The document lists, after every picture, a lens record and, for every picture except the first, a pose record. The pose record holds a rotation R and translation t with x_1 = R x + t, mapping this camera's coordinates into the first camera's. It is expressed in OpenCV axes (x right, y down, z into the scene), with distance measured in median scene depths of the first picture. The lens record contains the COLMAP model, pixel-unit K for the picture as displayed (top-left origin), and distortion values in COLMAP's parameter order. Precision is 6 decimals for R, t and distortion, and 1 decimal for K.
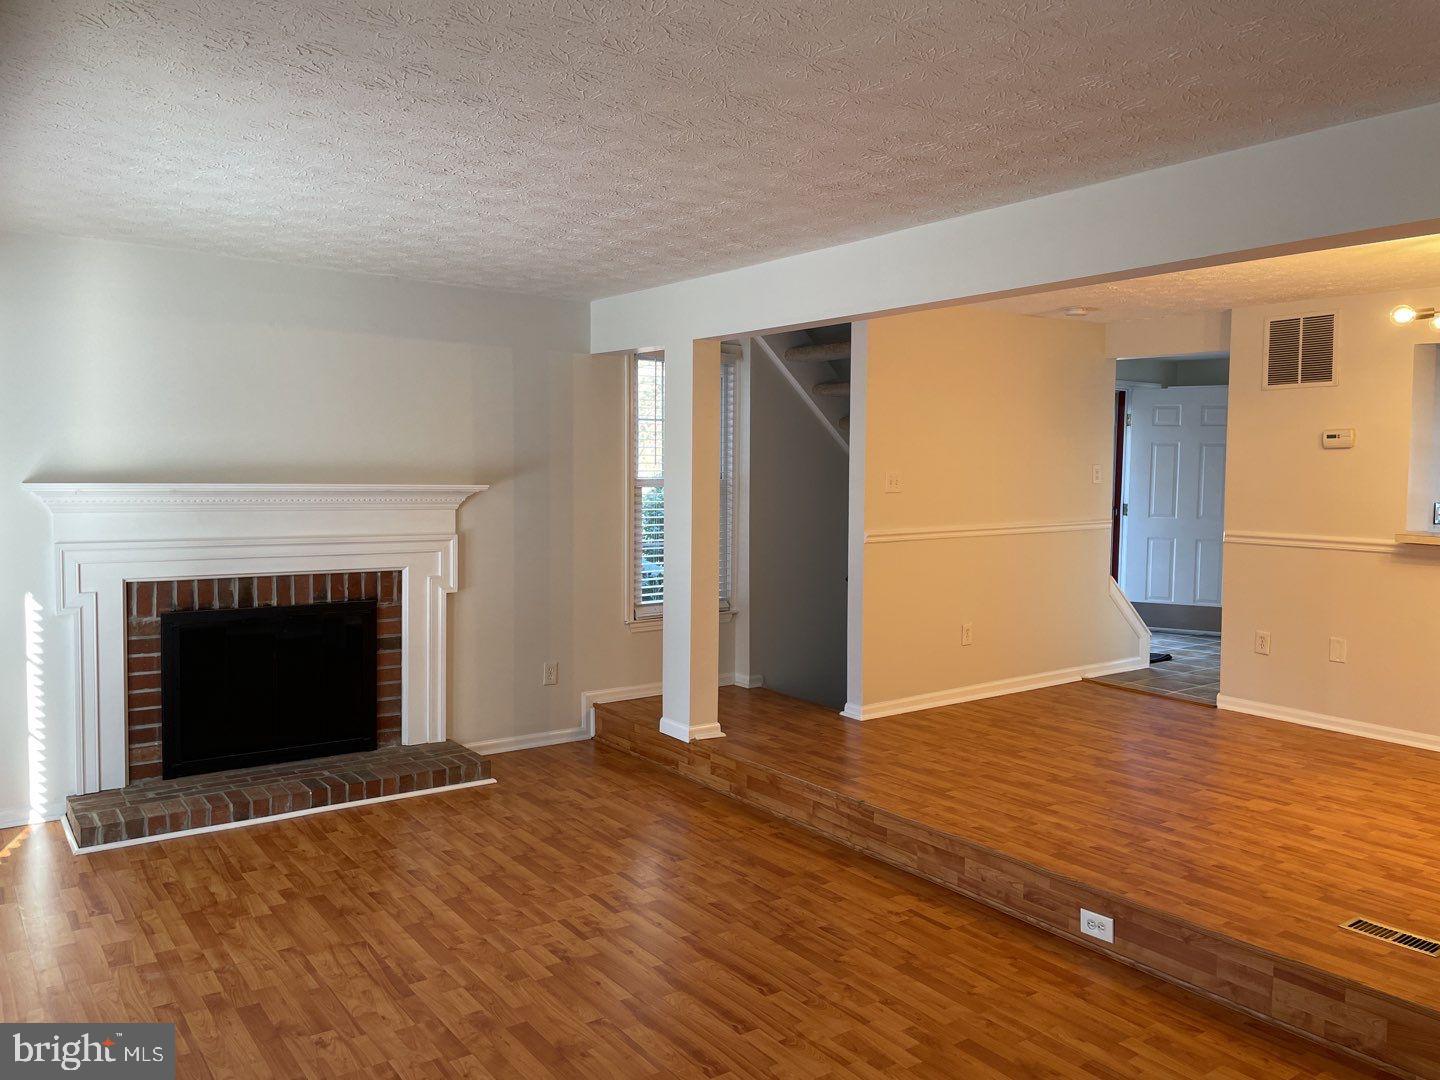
lens RADIAL K [[1097.1, 0, 728.6], [0, 1097.1, 533.6], [0, 0, 1]] dist [0.066770, -0.036184]
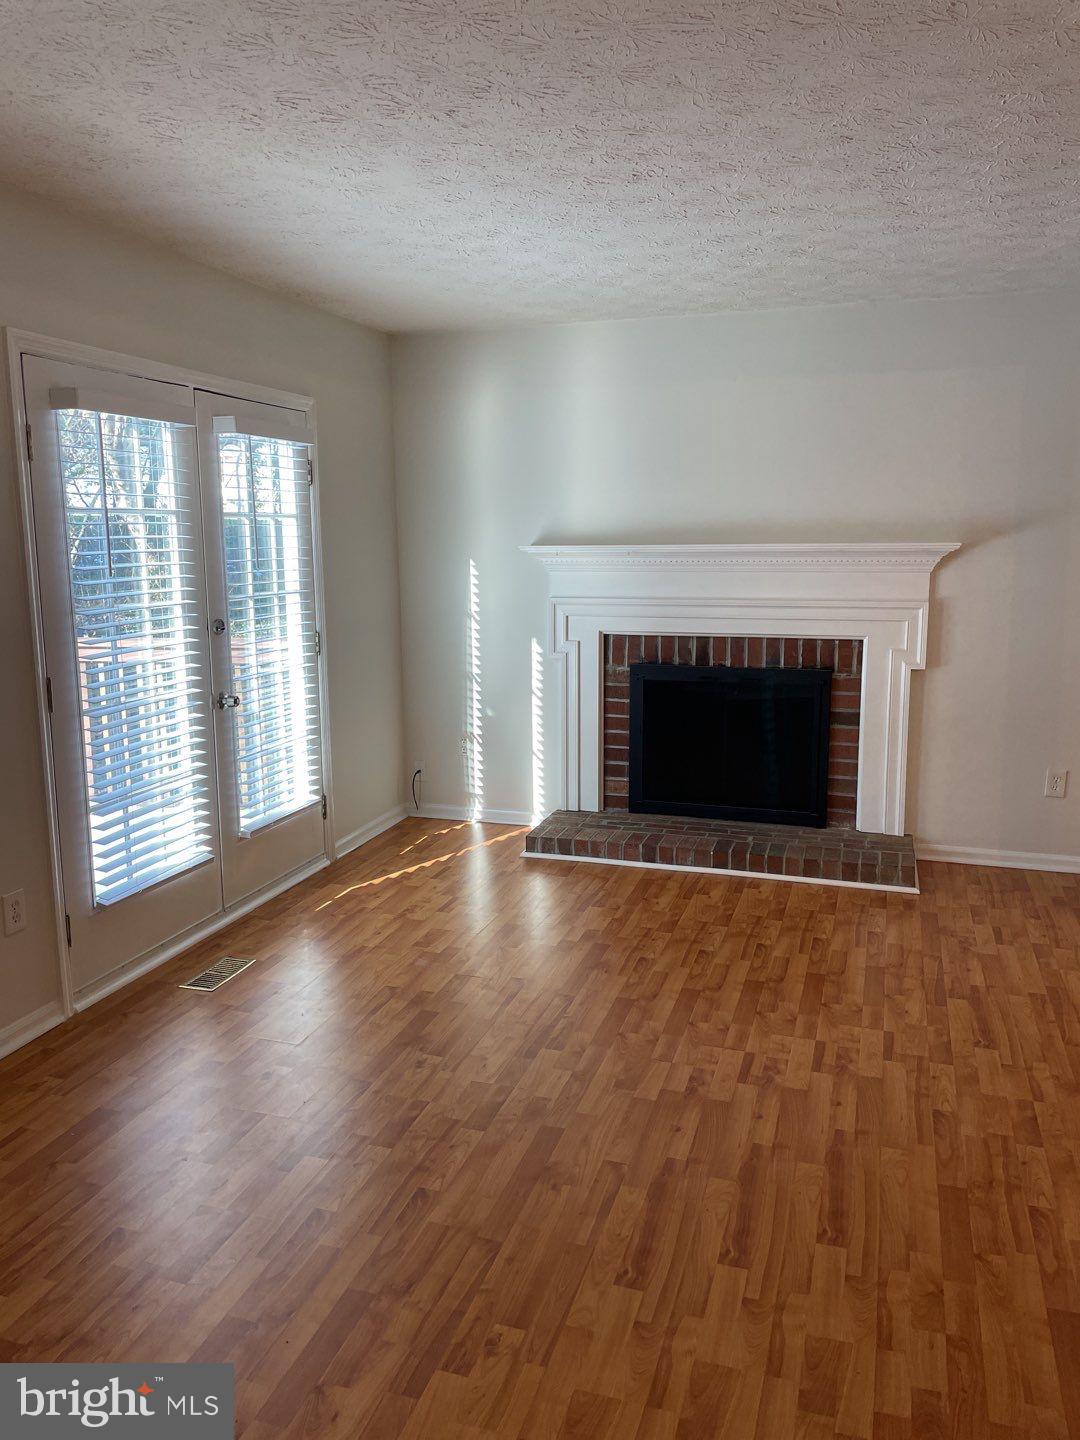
lens RADIAL K [[1097.1, 0, 544.0], [0, 1097.1, 713.7], [0, 0, 1]] dist [0.066770, -0.036184]
pose [[0.588440, 0.117380, -0.799975, 0.318013], [-0.032425, 0.992036, 0.121710, -0.009264], [0.807890, -0.045679, 0.587560, 0.291258]]
